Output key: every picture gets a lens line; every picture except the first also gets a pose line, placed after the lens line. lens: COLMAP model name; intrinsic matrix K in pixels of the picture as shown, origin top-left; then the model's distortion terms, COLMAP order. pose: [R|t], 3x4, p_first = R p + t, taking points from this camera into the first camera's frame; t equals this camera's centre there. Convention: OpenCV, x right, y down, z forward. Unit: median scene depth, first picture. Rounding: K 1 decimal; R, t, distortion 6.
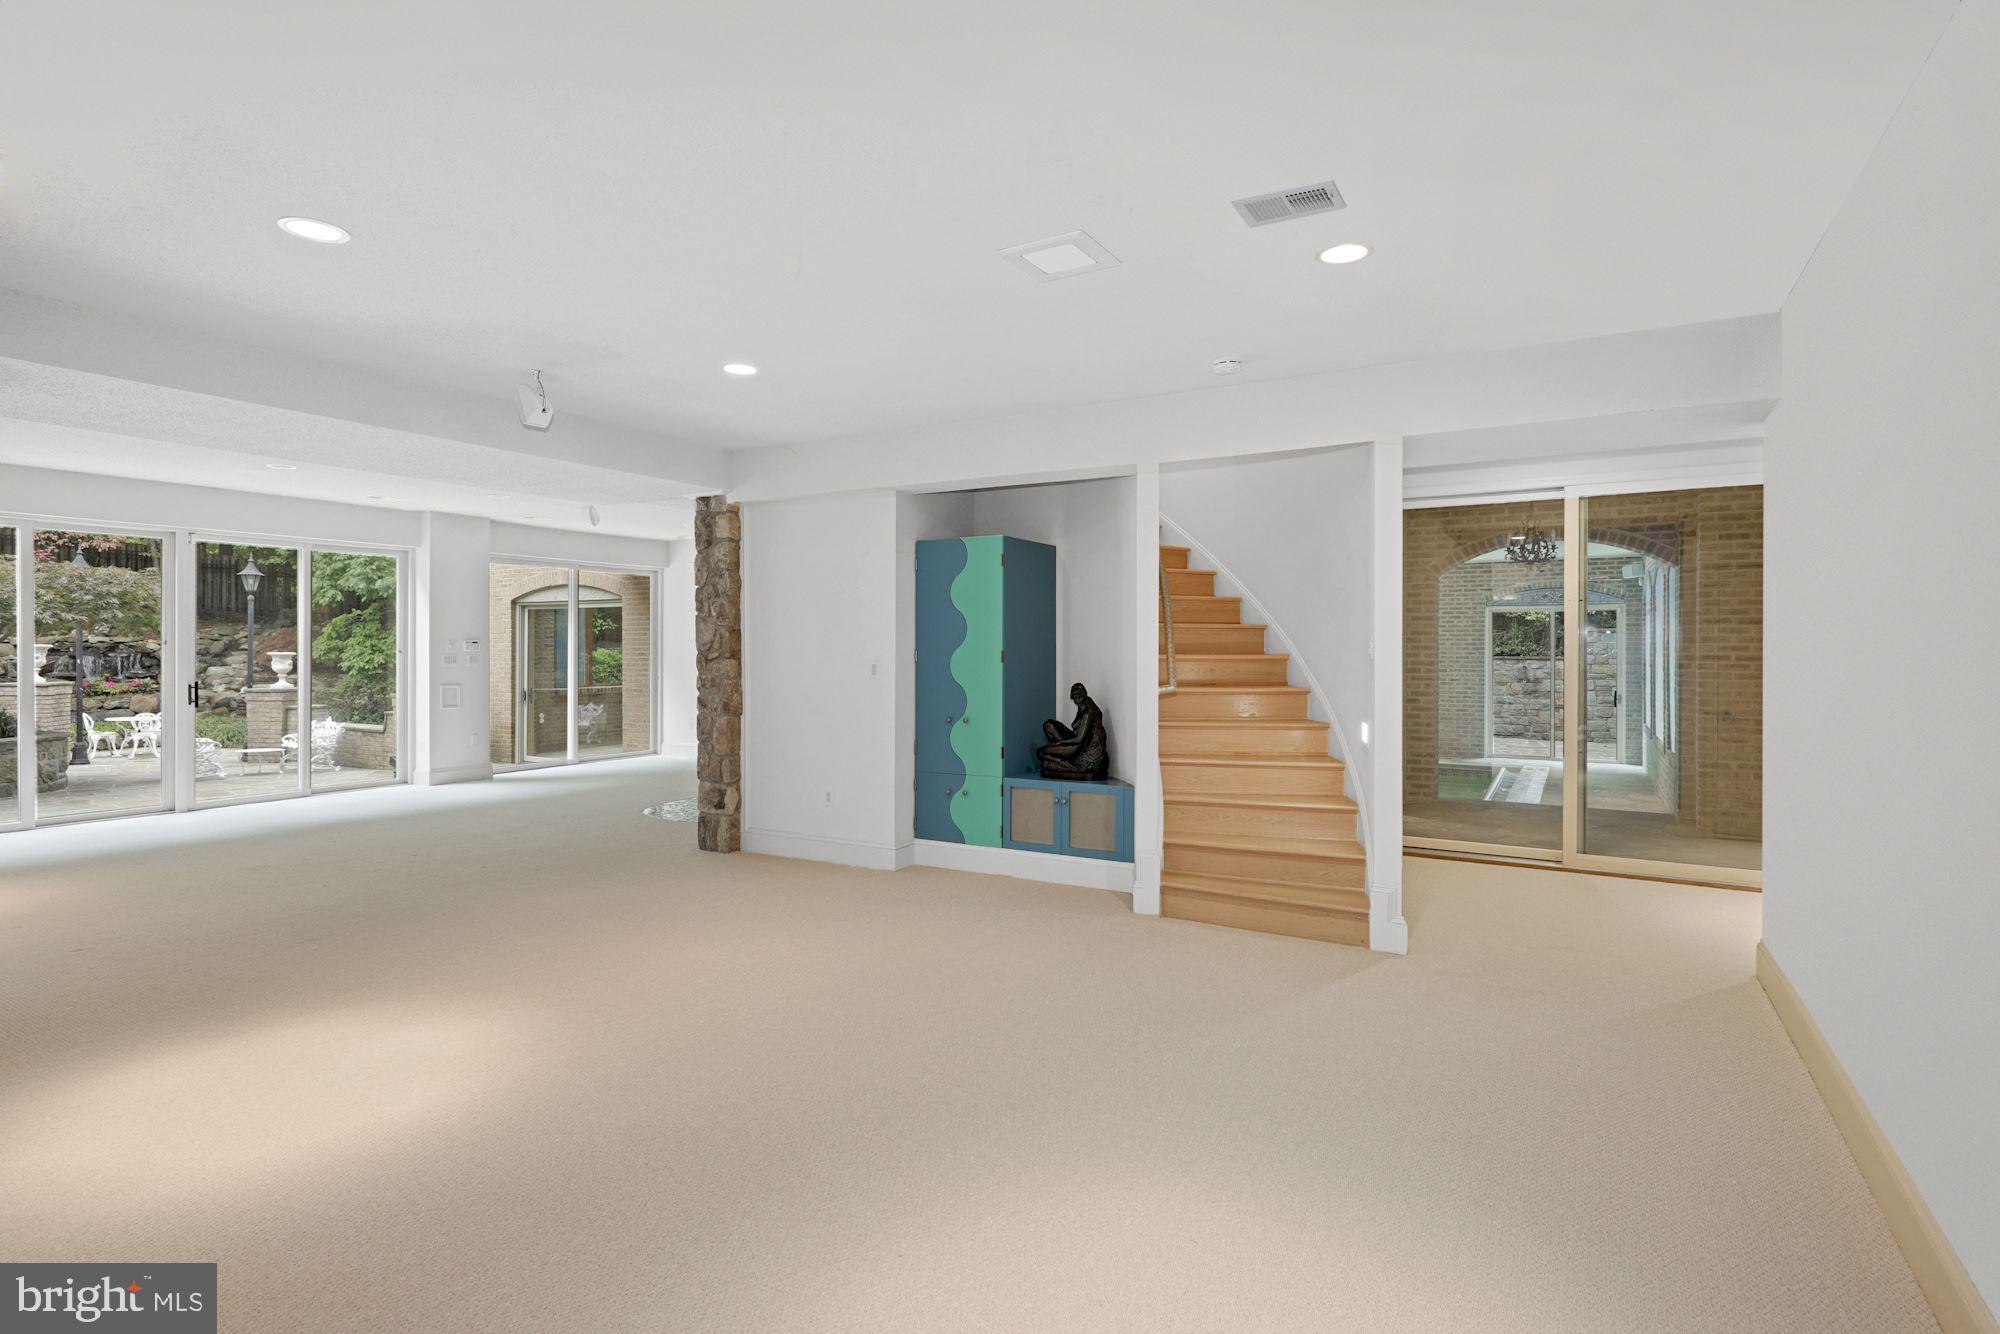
lens RADIAL K [[974.1, 0, 998.5], [0, 974.1, 656.6], [0, 0, 1]] dist [0.013486, -0.004520]
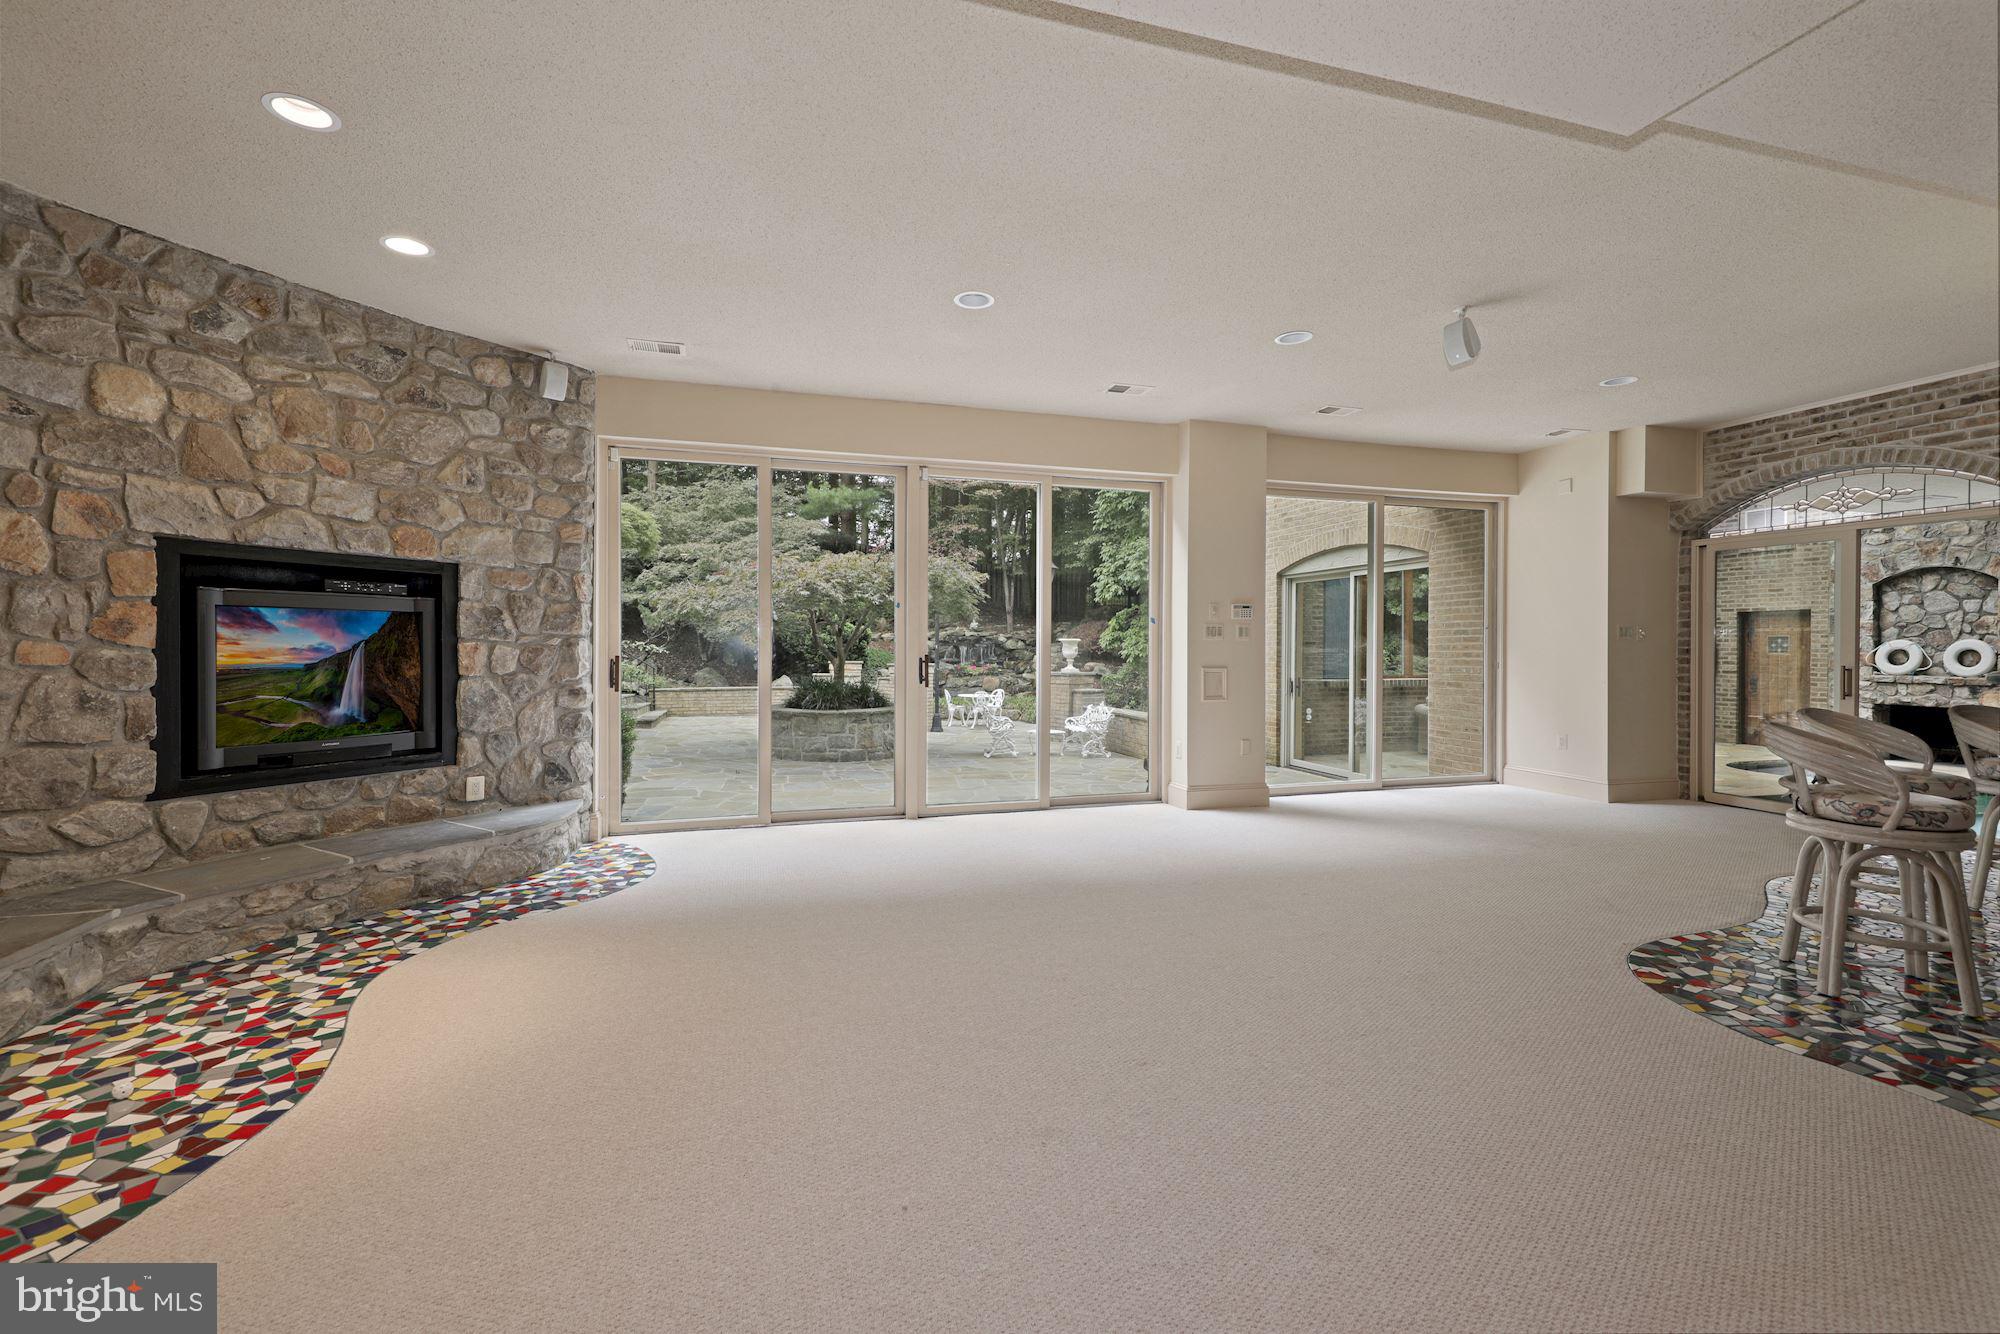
lens RADIAL K [[849.0, 0, 995.5], [0, 849.0, 651.1], [0, 0, 1]] dist [0.001605, -0.002519]
pose [[0.726686, 0.003114, -0.686963, -0.172181], [-0.007129, 0.999970, -0.003008, 0.013601], [0.686933, 0.007083, 0.726686, 0.302273]]
